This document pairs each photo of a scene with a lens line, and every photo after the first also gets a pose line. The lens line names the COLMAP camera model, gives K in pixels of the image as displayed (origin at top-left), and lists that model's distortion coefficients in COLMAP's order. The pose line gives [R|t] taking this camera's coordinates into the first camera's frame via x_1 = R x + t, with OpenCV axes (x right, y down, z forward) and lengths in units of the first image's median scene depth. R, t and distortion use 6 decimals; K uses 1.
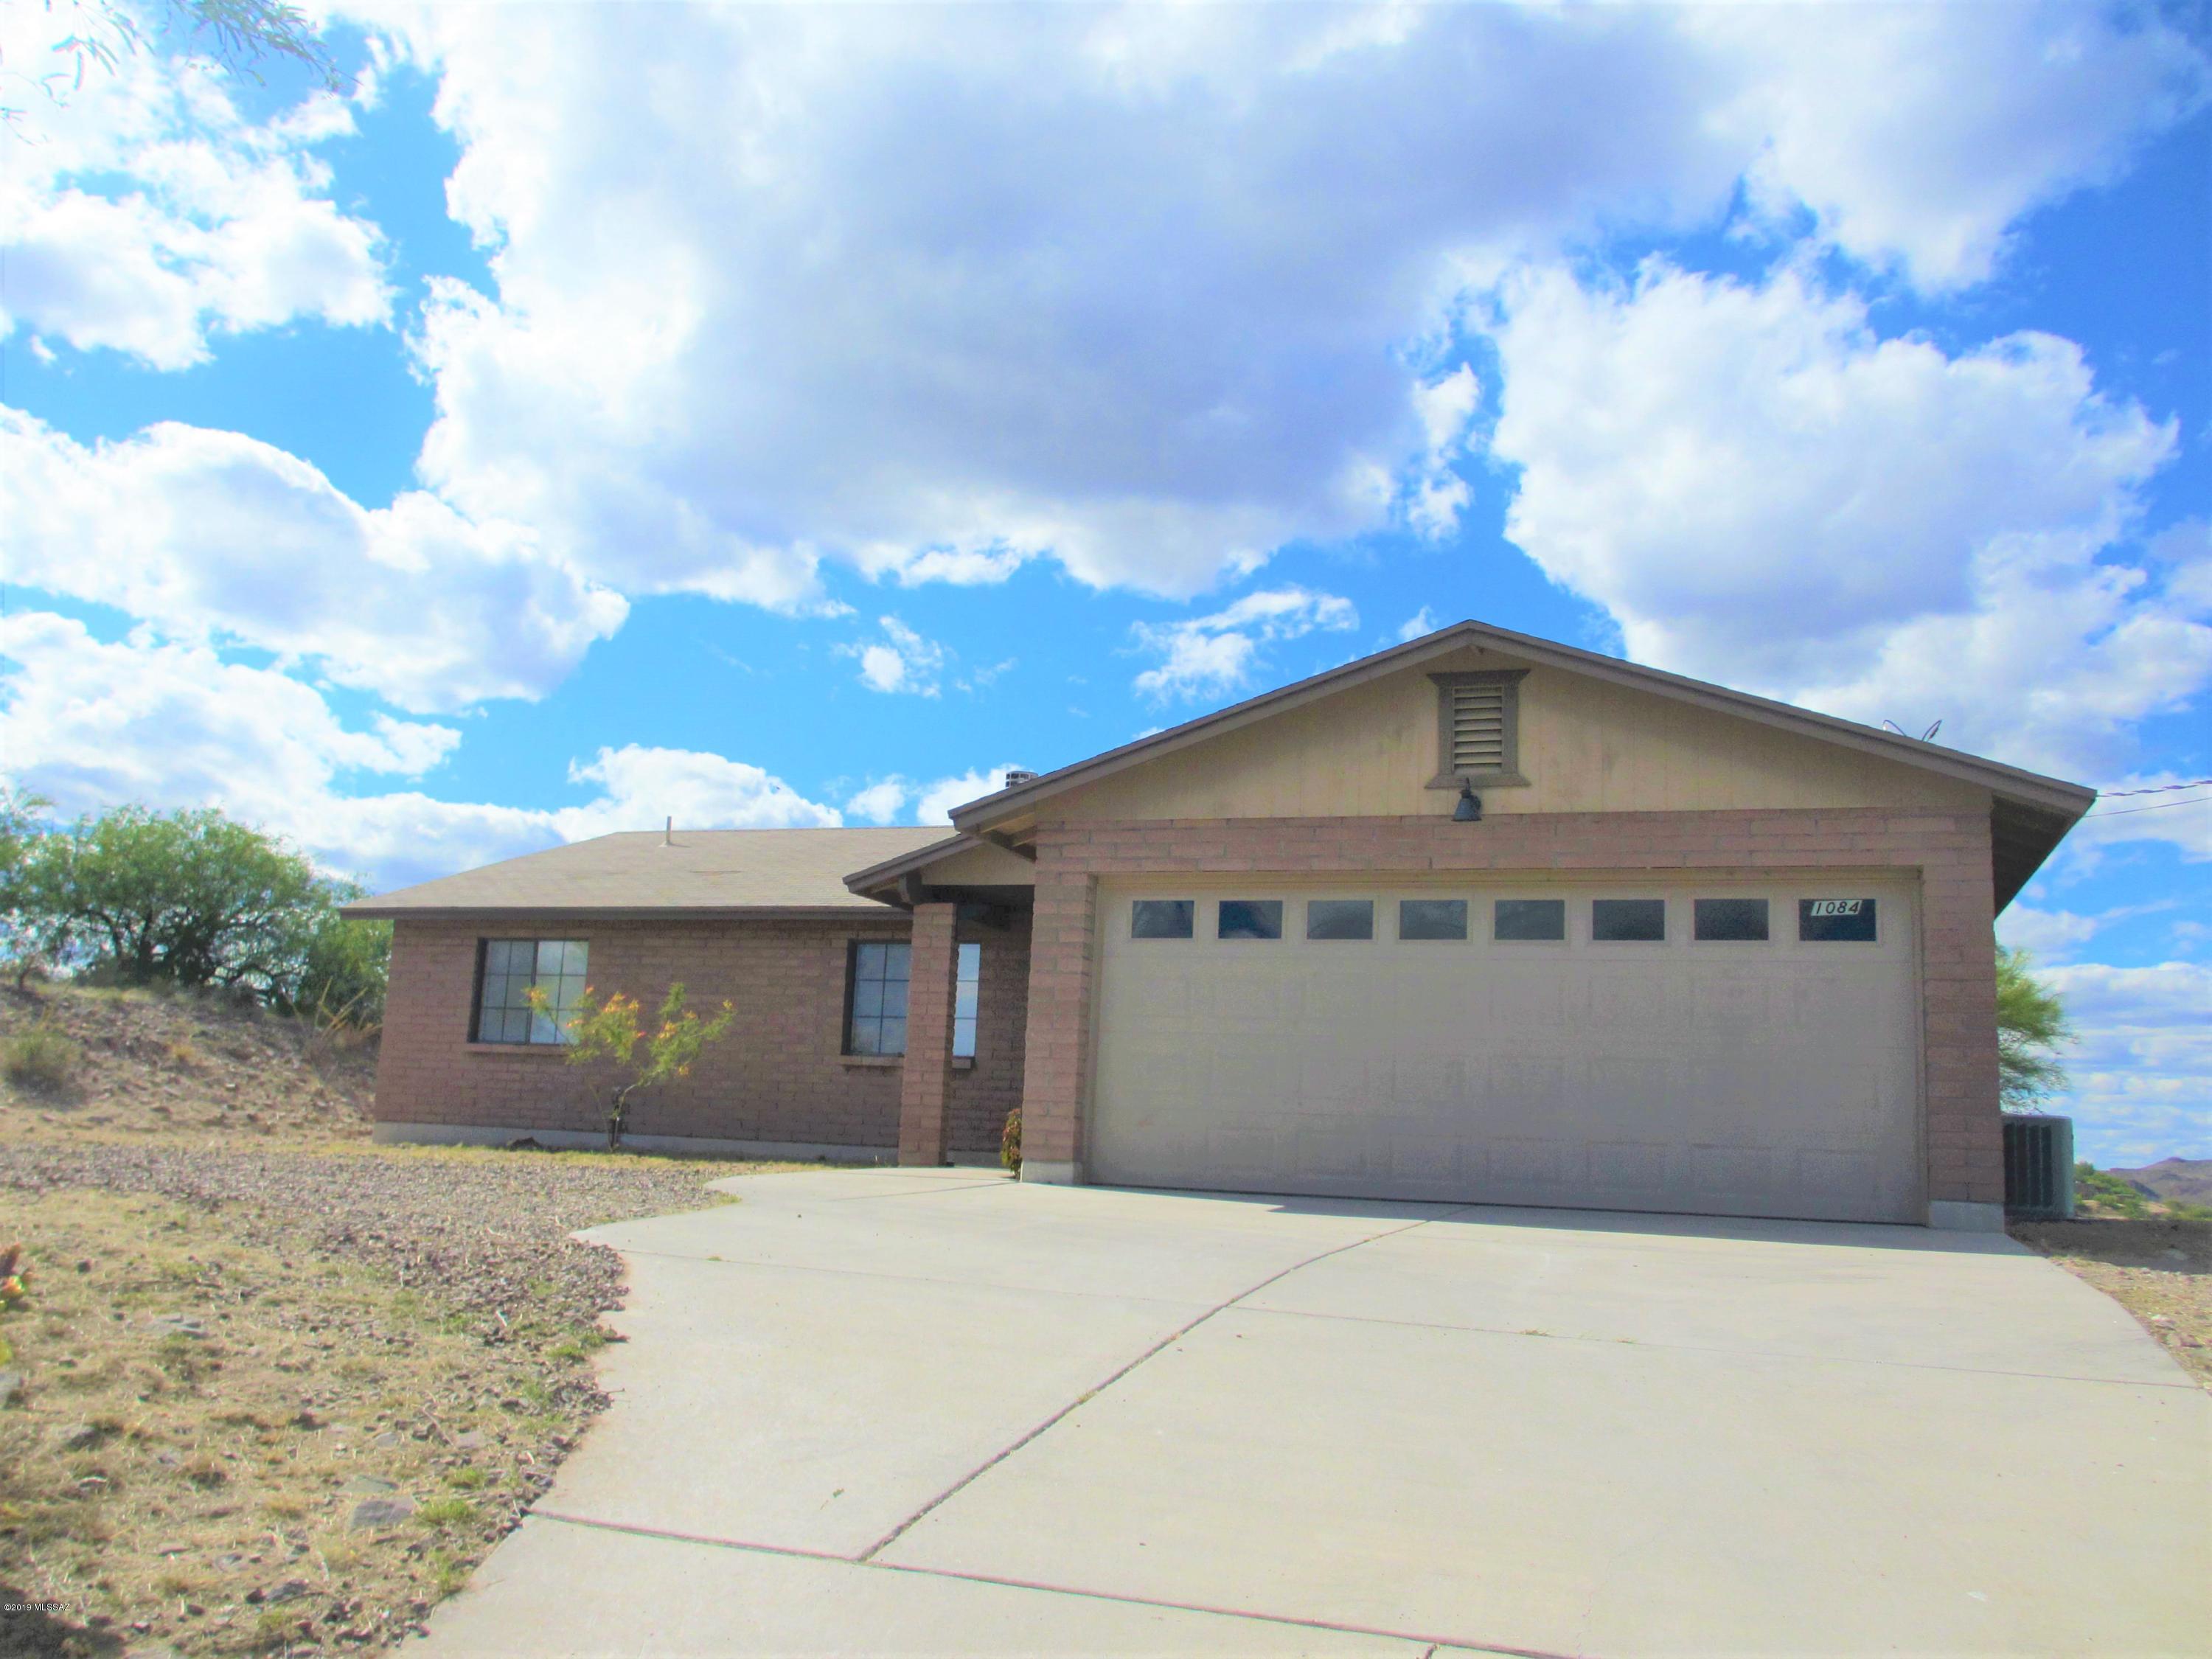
lens RADIAL K [[1849.1, 0, 1104.1], [0, 1849.1, 837.7], [0, 0, 1]] dist [-0.073272, 0.055099]
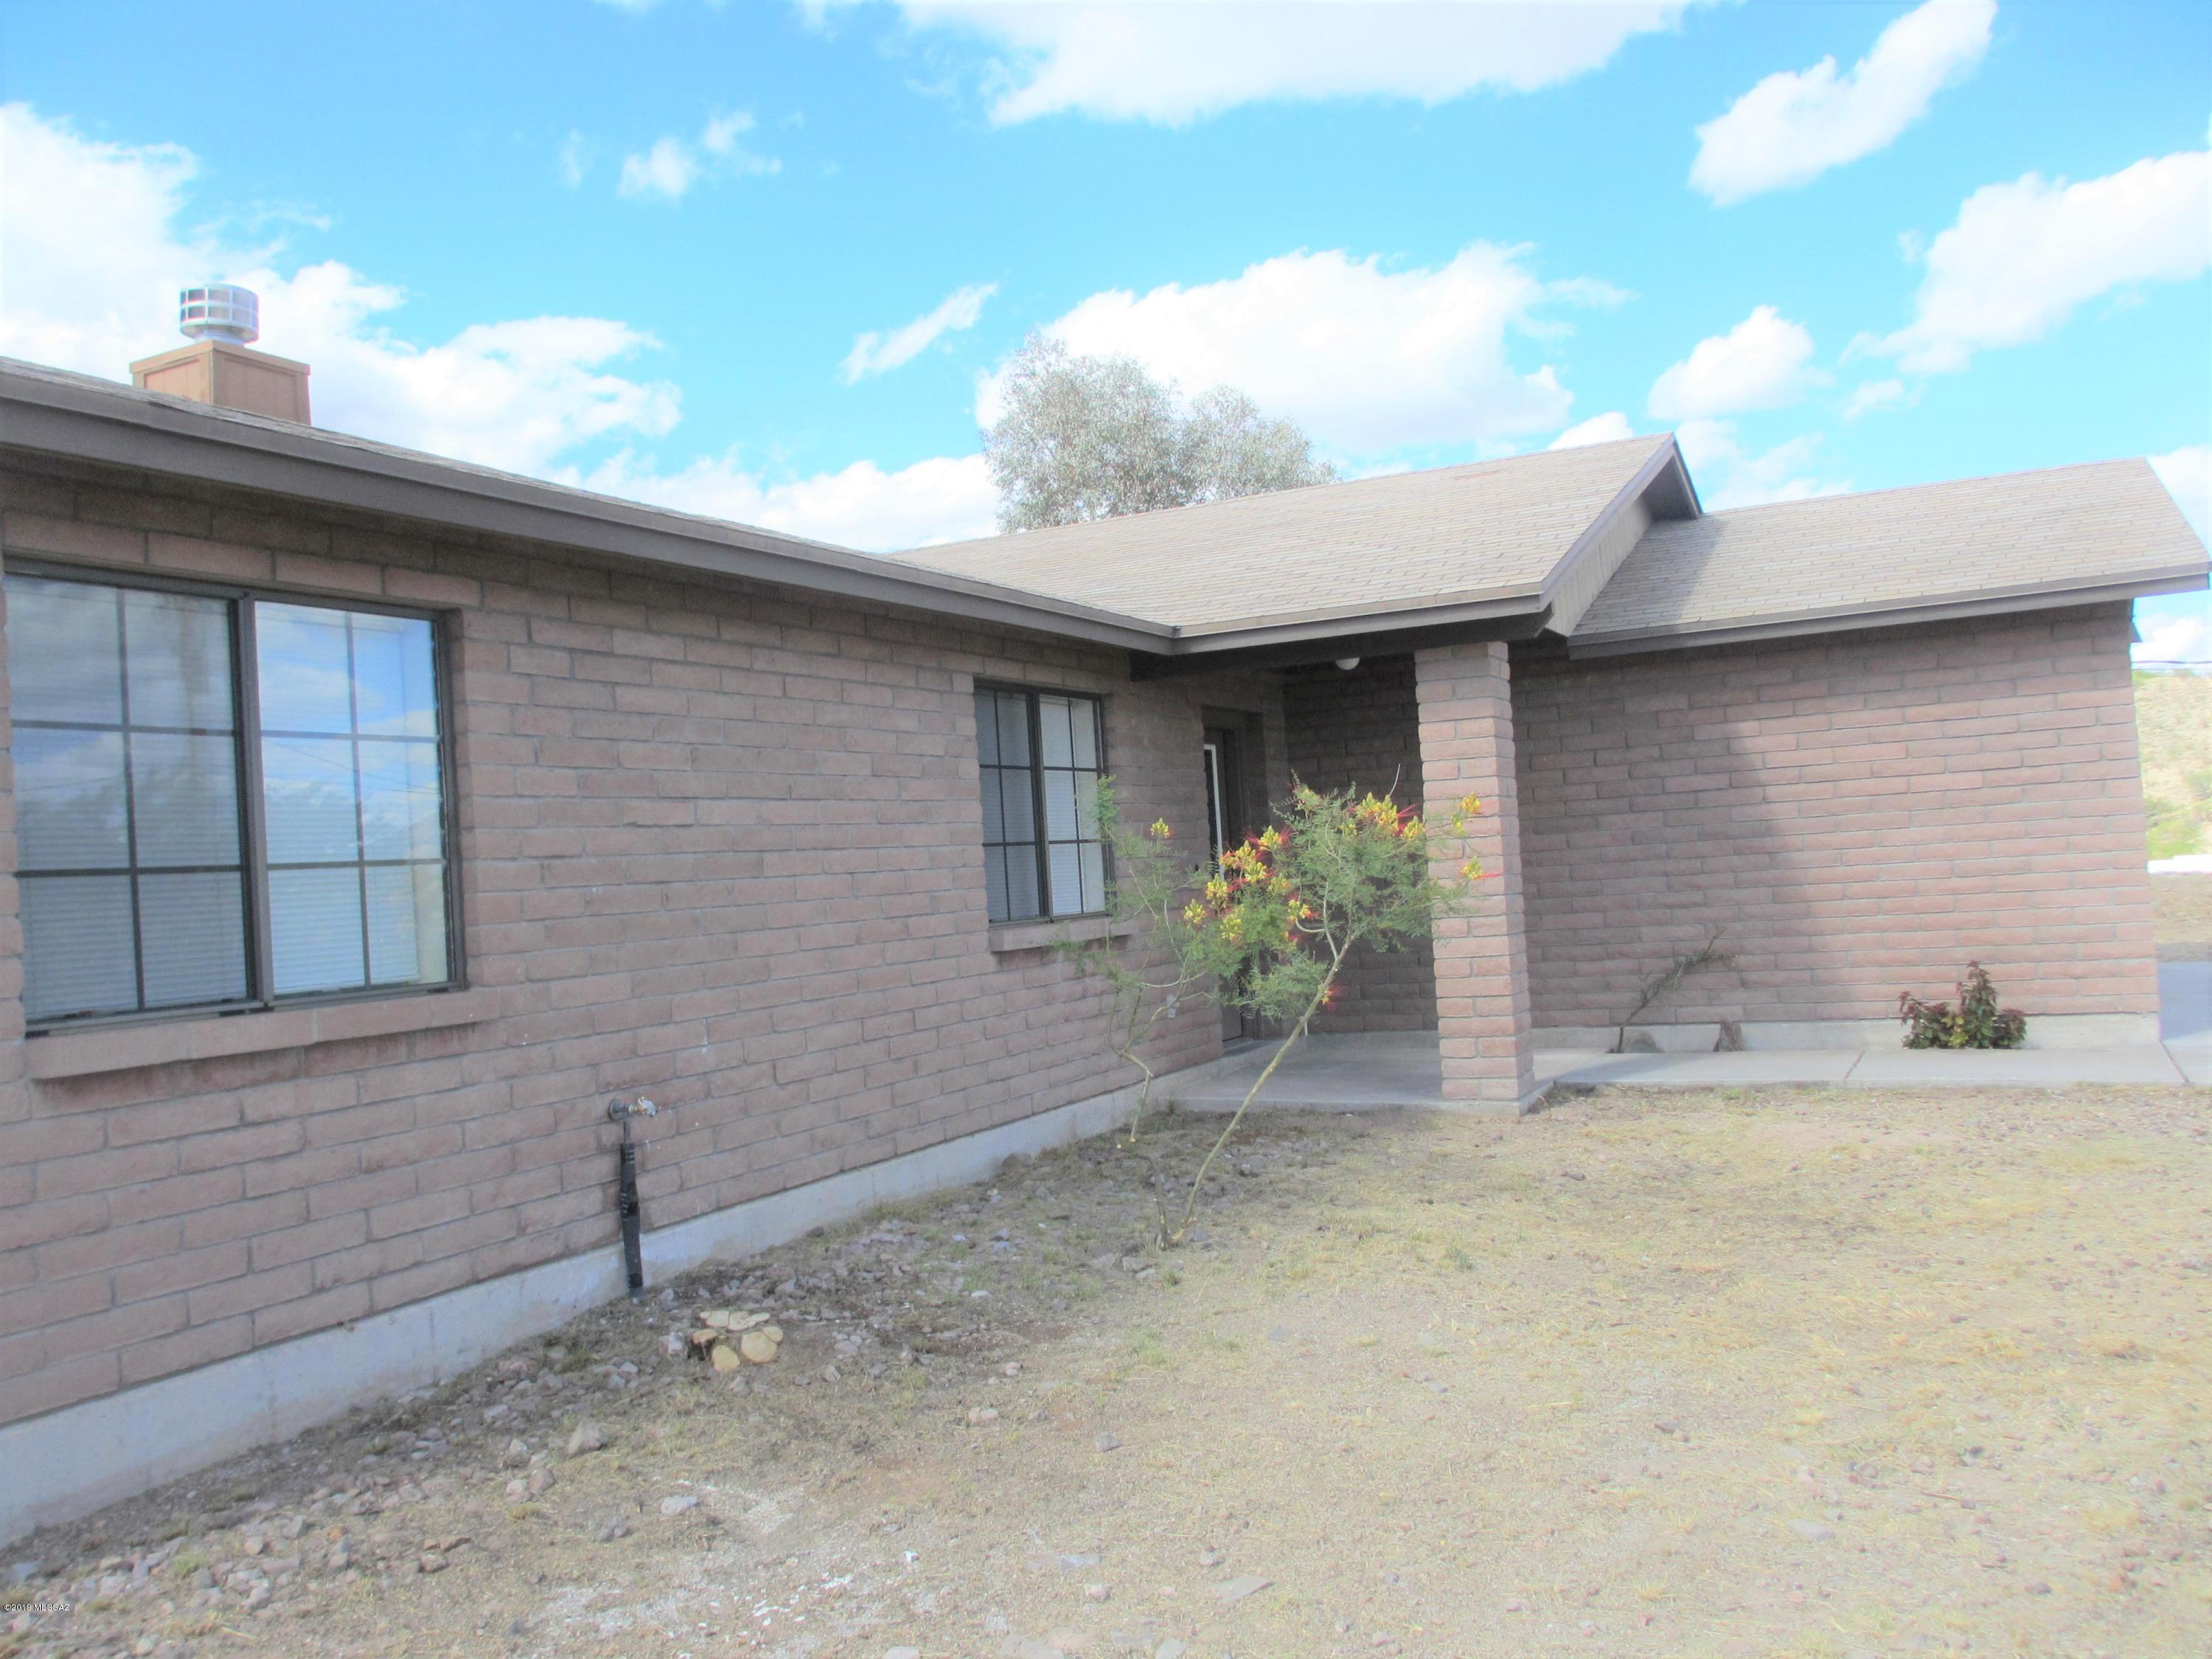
lens RADIAL K [[1849.1, 0, 1104.1], [0, 1849.1, 837.7], [0, 0, 1]] dist [-0.073272, 0.055099]
pose [[0.116811, -0.023611, 0.992873, -0.579398], [-0.077687, 0.996437, 0.032836, 0.076297], [-0.990111, -0.080969, 0.114560, 0.904352]]
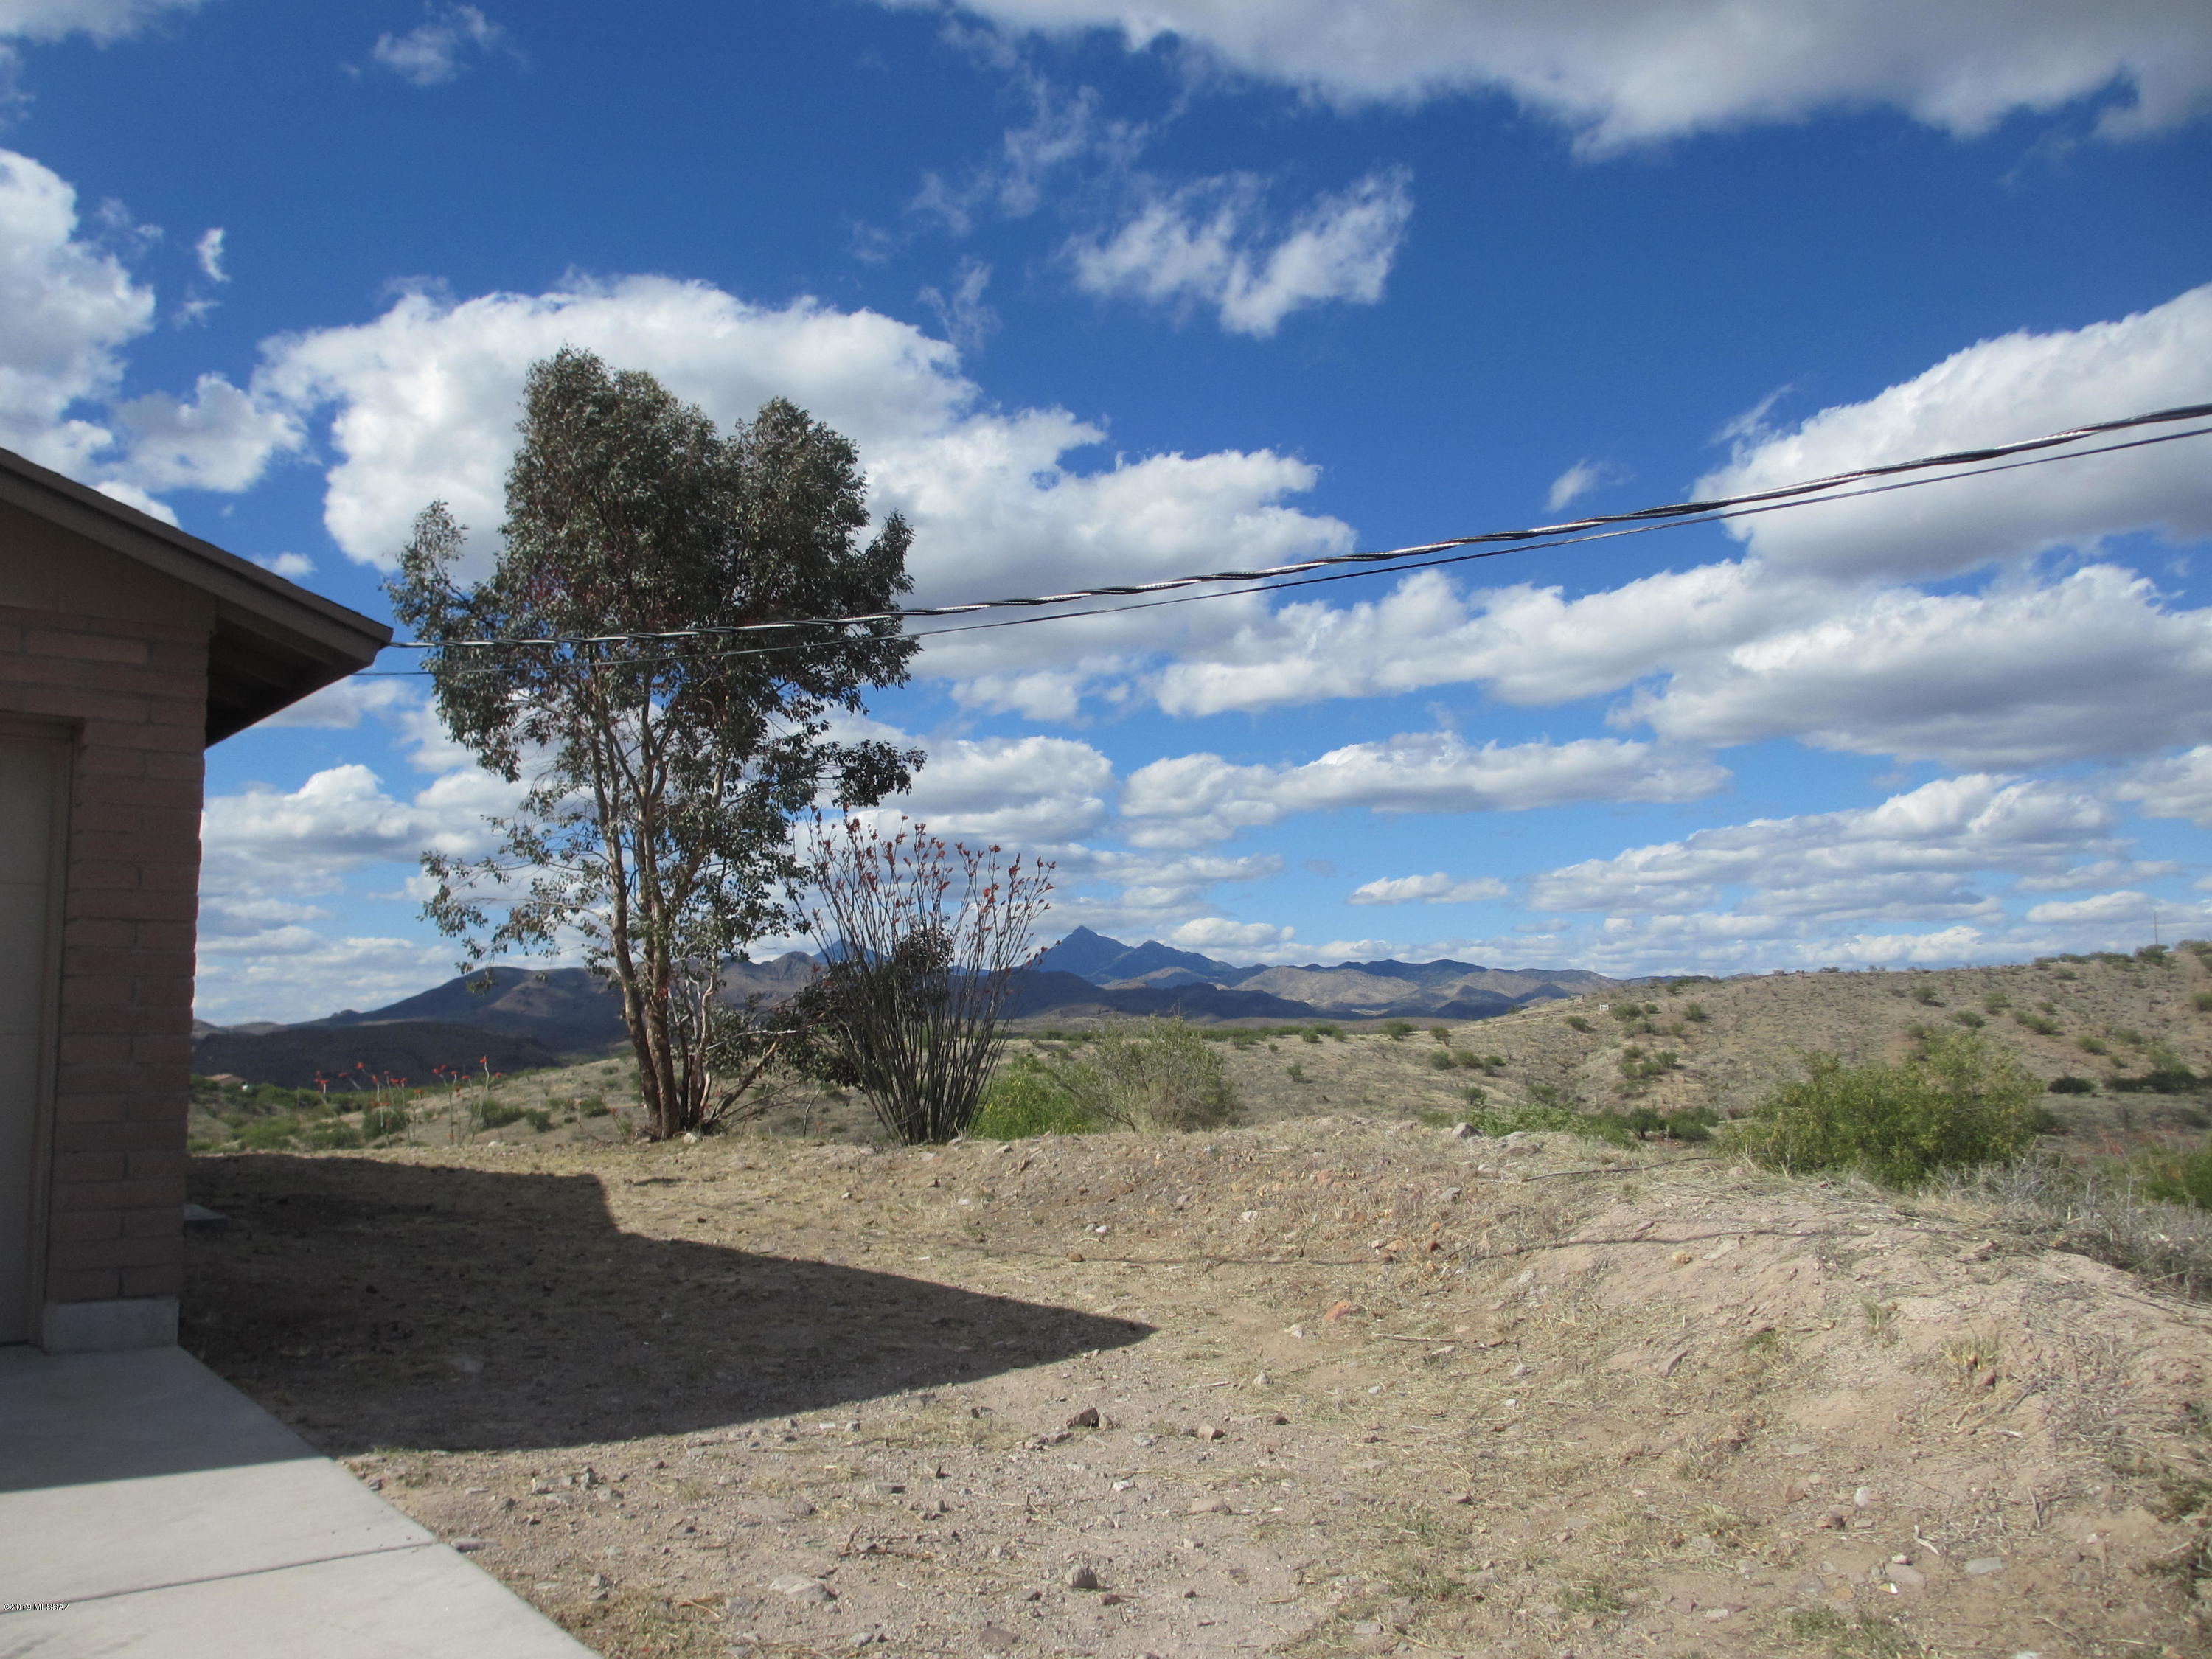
lens RADIAL K [[1849.1, 0, 1104.1], [0, 1849.1, 837.7], [0, 0, 1]] dist [-0.073272, 0.055099]
pose [[0.497544, 0.049429, 0.866029, 0.064768], [-0.110426, 0.993862, 0.006716, 0.007377], [-0.860381, -0.098973, 0.499948, 0.243214]]
